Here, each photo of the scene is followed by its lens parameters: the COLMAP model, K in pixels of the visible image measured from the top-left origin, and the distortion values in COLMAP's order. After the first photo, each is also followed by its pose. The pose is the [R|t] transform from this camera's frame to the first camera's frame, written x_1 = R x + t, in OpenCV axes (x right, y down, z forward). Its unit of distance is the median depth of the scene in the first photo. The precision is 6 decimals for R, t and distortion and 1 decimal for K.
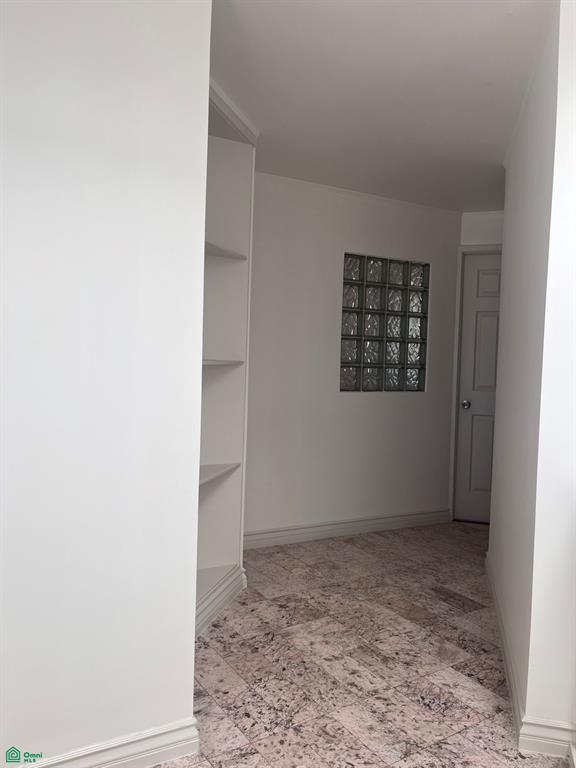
lens RADIAL K [[583.1, 0, 284.7], [0, 583.1, 389.1], [0, 0, 1]] dist [0.073879, -0.123502]
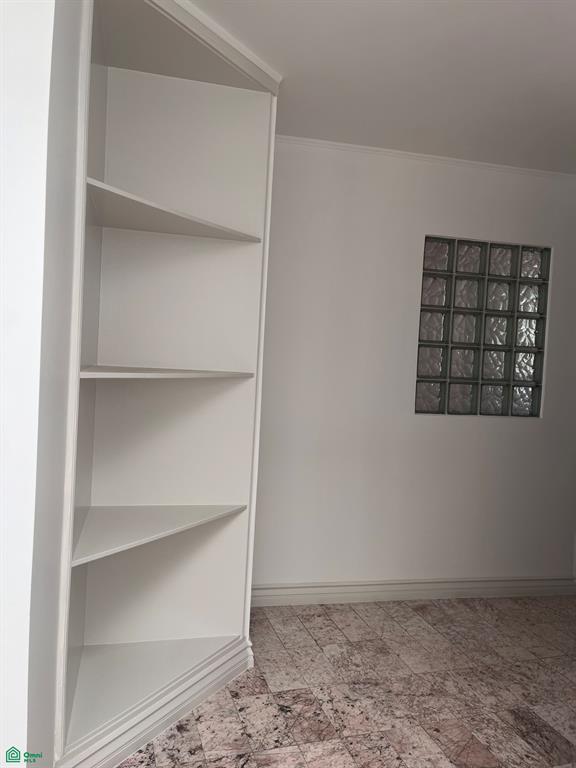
lens RADIAL K [[589.6, 0, 265.2], [0, 589.6, 381.3], [0, 0, 1]] dist [0.089251, -0.125971]
pose [[0.962922, 0.030949, -0.267998, 0.121996], [-0.036308, 0.999227, -0.015063, -0.020999], [0.267325, 0.024235, 0.963302, 0.197142]]
